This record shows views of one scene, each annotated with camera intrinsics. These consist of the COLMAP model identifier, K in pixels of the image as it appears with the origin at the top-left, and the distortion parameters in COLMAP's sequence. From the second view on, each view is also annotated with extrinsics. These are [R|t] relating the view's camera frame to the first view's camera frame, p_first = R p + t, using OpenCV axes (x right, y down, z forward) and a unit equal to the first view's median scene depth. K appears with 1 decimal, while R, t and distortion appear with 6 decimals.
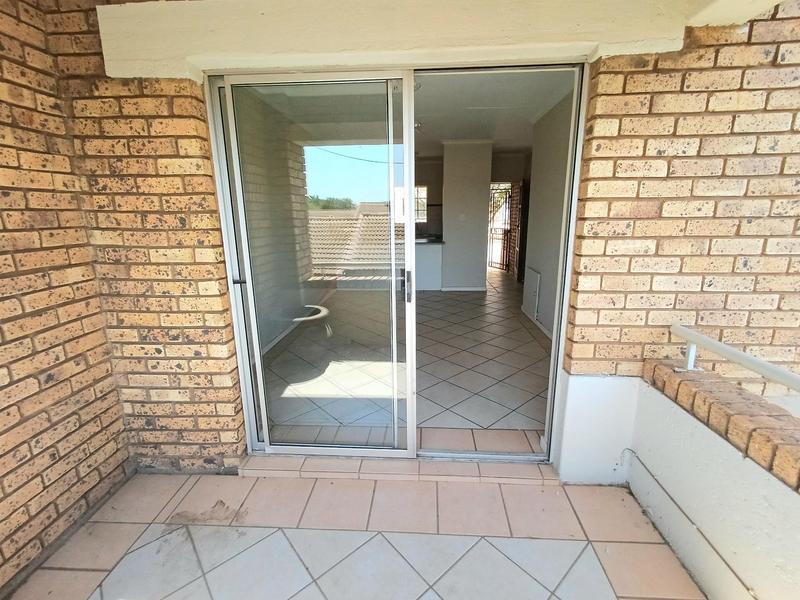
lens RADIAL K [[370.3, 0, 399.3], [0, 370.3, 294.7], [0, 0, 1]] dist [-0.003121, -0.001634]
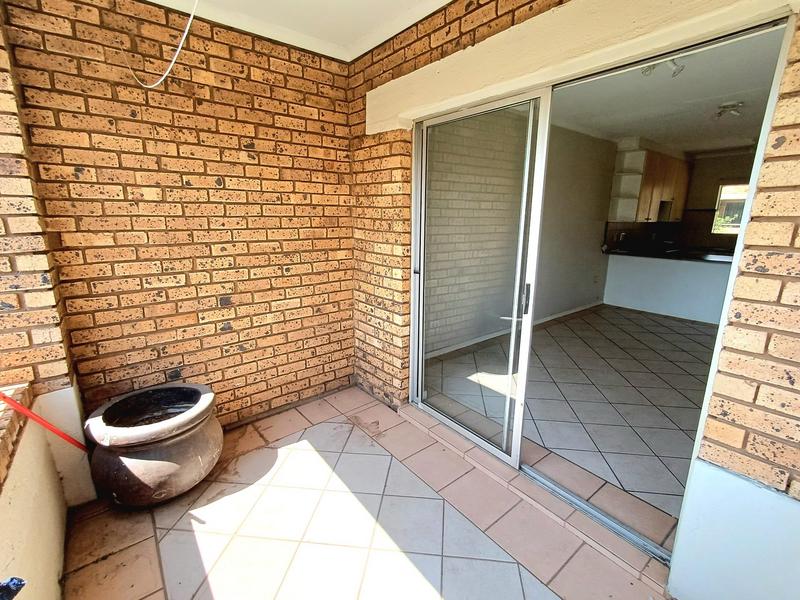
lens RADIAL K [[370.3, 0, 399.3], [0, 370.3, 294.7], [0, 0, 1]] dist [-0.003121, -0.001634]
pose [[0.659519, 0.176029, -0.730786, 0.545292], [-0.176777, 0.981248, 0.076821, -0.049514], [0.730605, 0.078521, 0.678270, 0.054142]]
